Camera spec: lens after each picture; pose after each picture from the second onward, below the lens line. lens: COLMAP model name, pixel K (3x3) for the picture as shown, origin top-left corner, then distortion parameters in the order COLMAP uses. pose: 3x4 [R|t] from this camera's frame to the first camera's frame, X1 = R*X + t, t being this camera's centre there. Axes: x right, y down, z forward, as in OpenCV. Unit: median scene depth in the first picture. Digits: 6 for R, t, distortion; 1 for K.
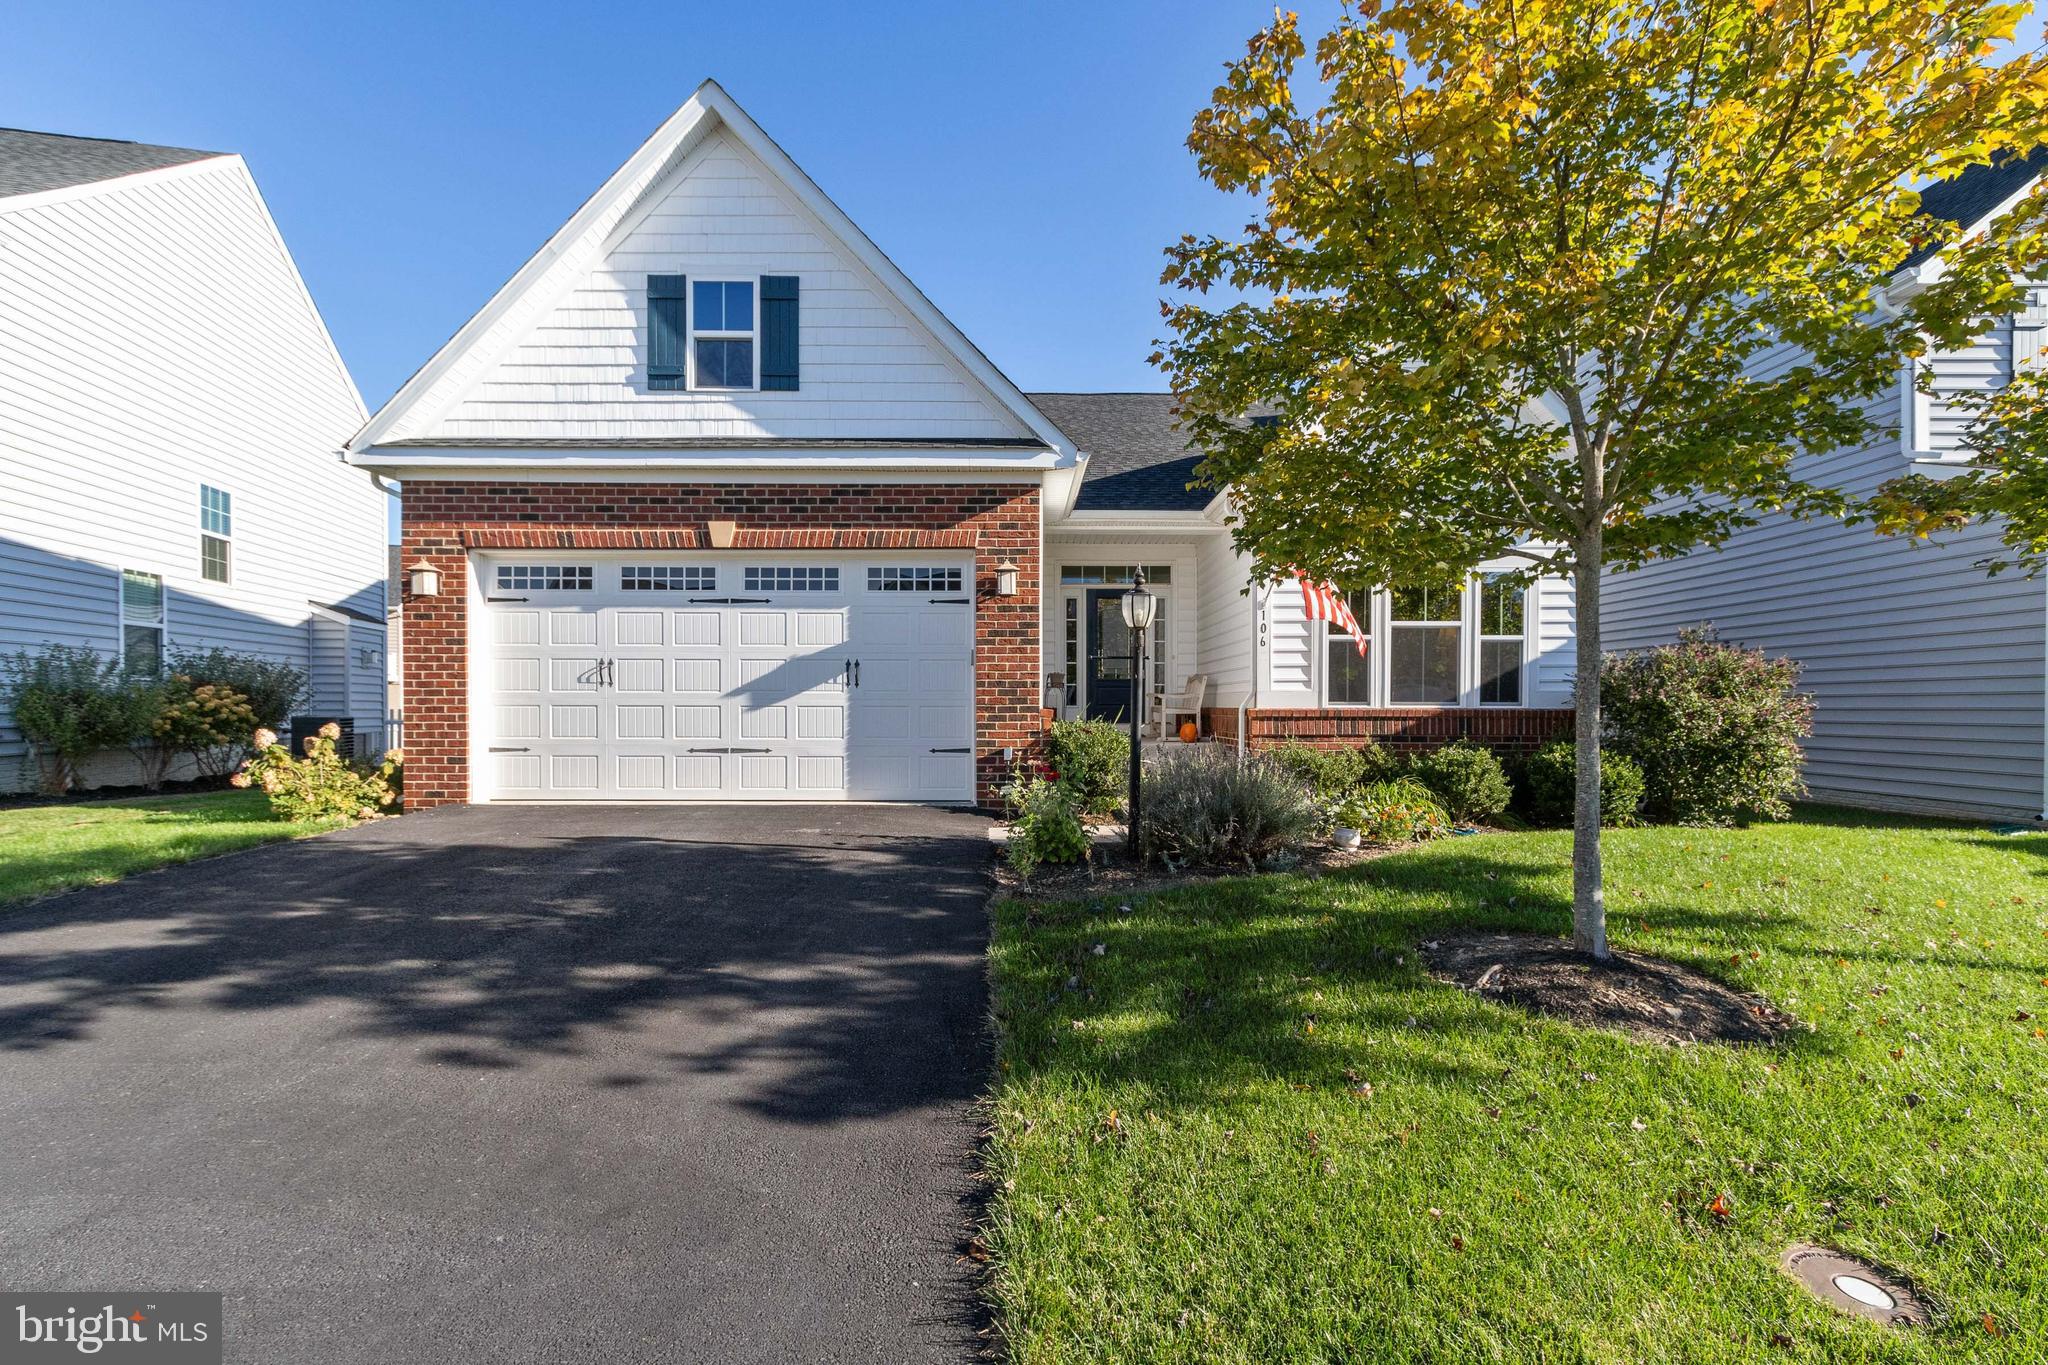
lens RADIAL K [[941.2, 0, 1032.4], [0, 941.2, 689.5], [0, 0, 1]] dist [-0.001342, 0.000030]
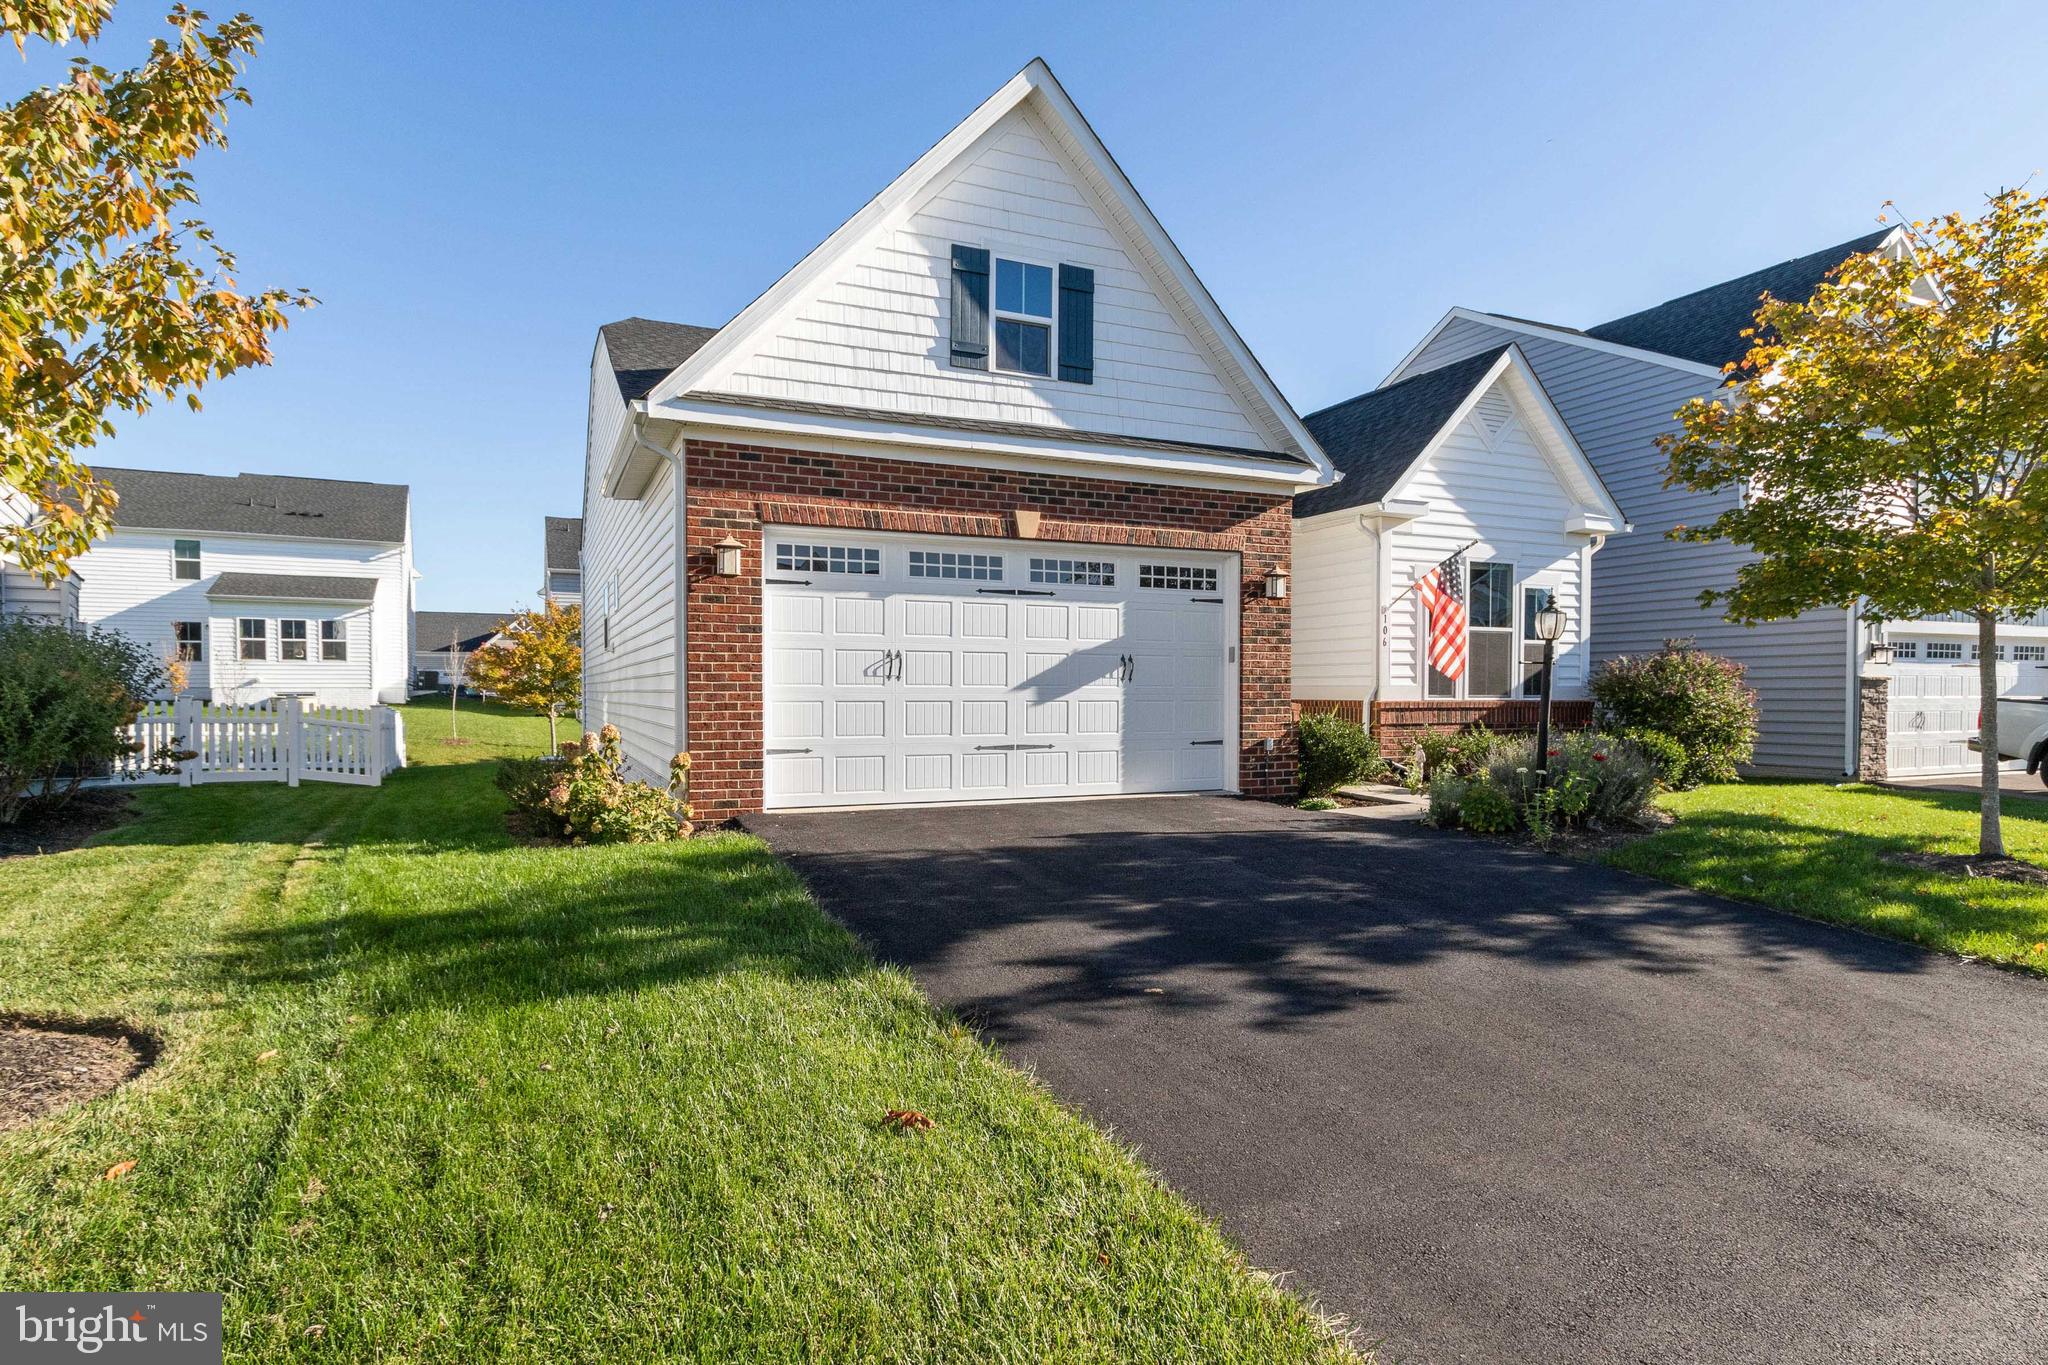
lens RADIAL K [[1063.1, 0, 1015.3], [0, 1063.1, 683.4], [0, 0, 1]] dist [0.001955, 0.000204]
pose [[0.920177, 0.002130, 0.391497, -0.764721], [-0.003436, 0.999991, 0.002636, -0.003553], [-0.391488, -0.003771, 0.920176, -0.006528]]
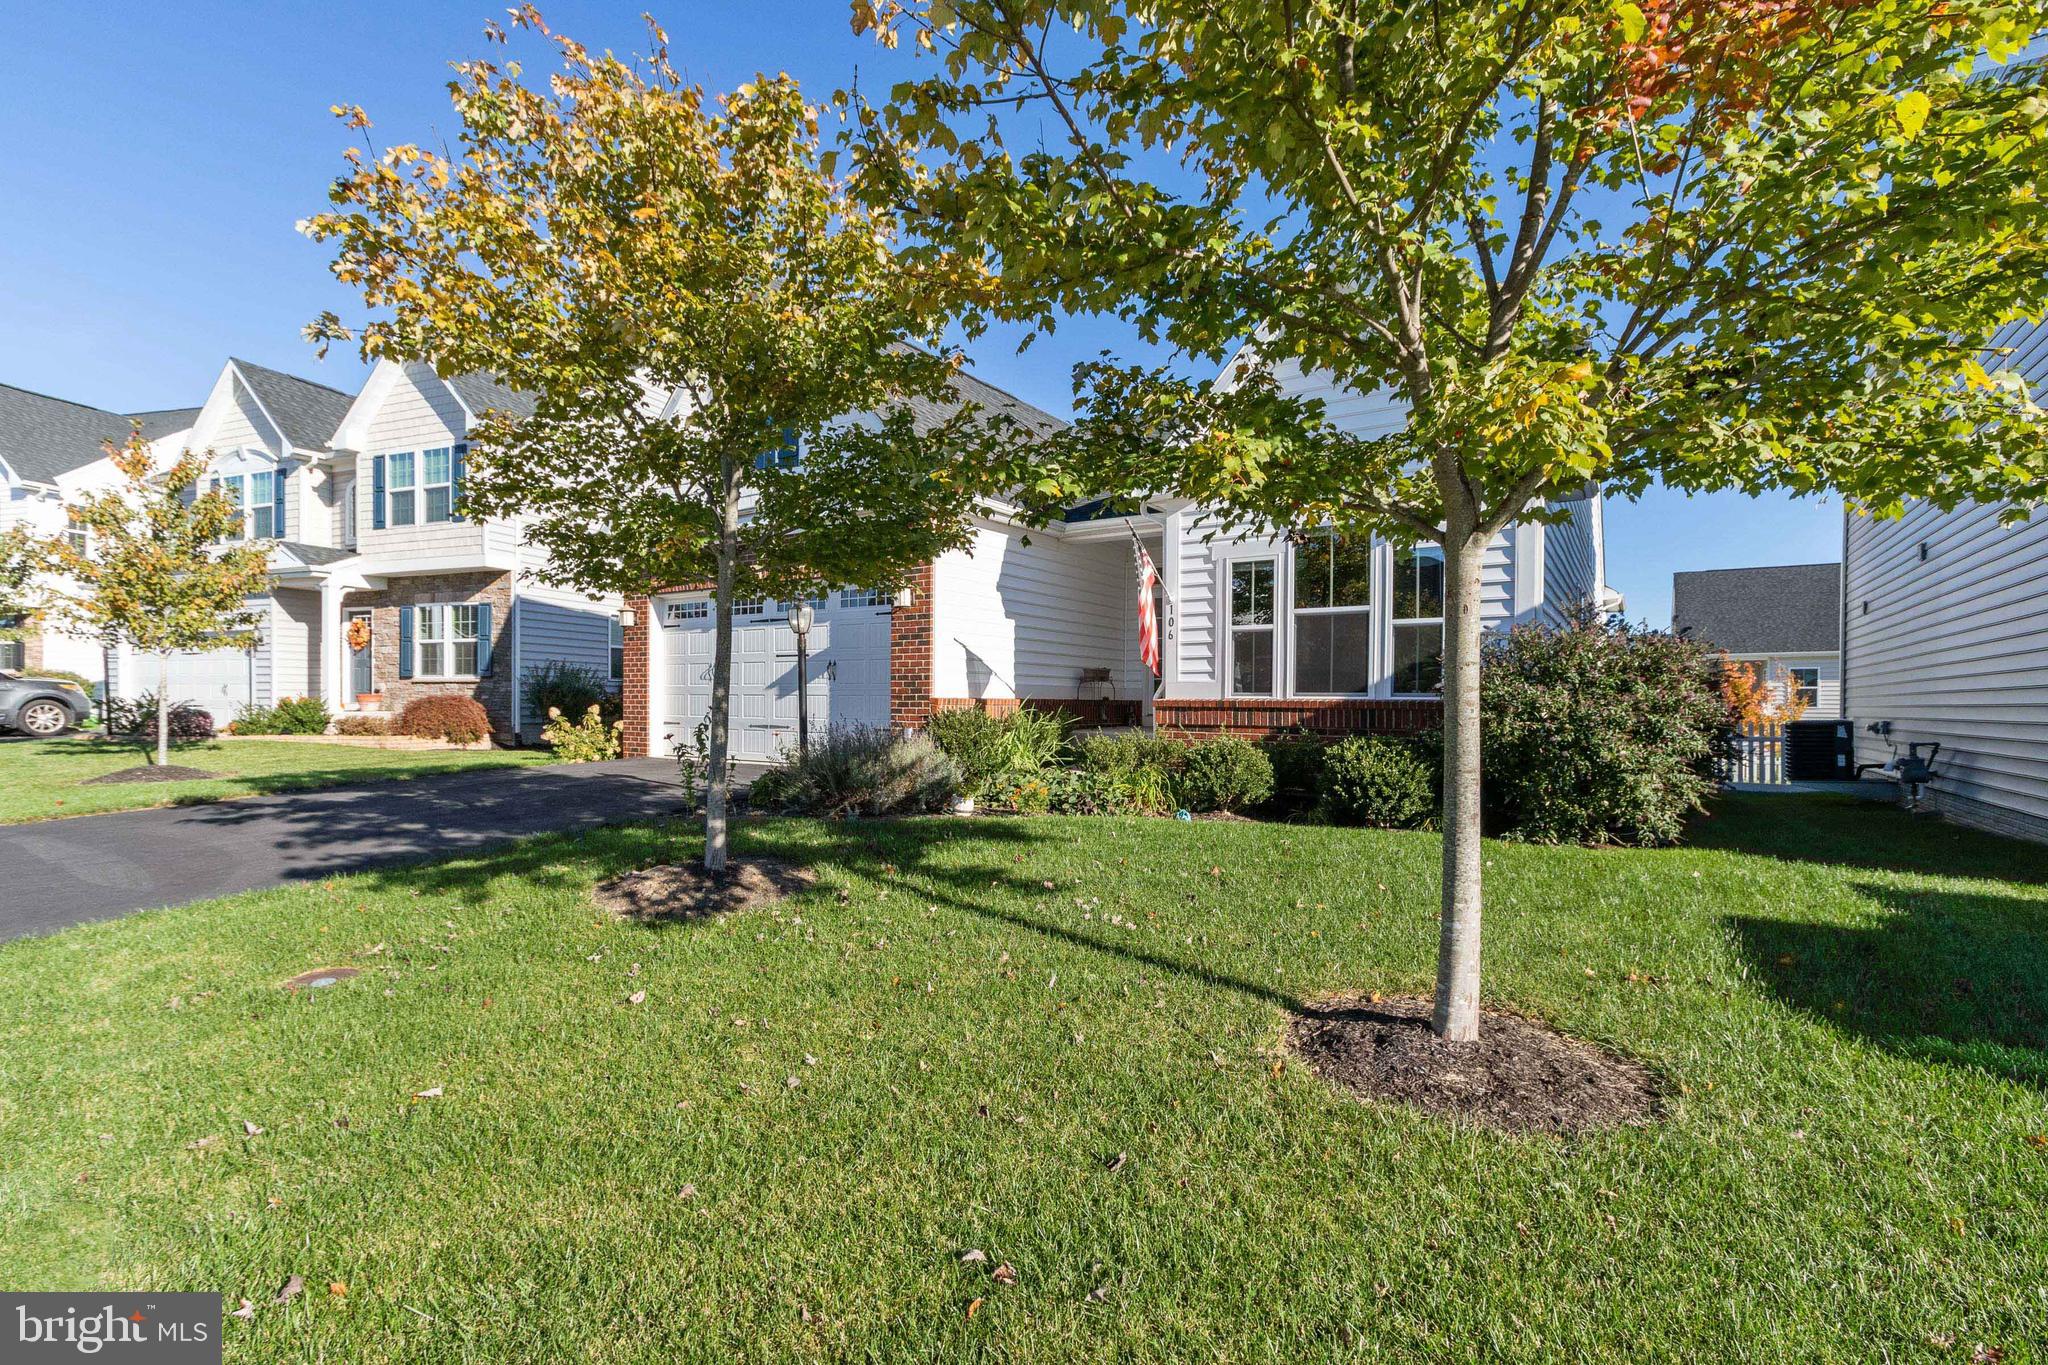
lens RADIAL K [[941.2, 0, 1013.2], [0, 941.2, 697.8], [0, 0, 1]] dist [-0.001342, 0.000030]
pose [[0.821810, 0.002515, -0.569756, 0.798317], [0.000843, 0.999984, 0.005630, 0.014840], [0.569761, -0.005107, 0.821794, 0.047801]]
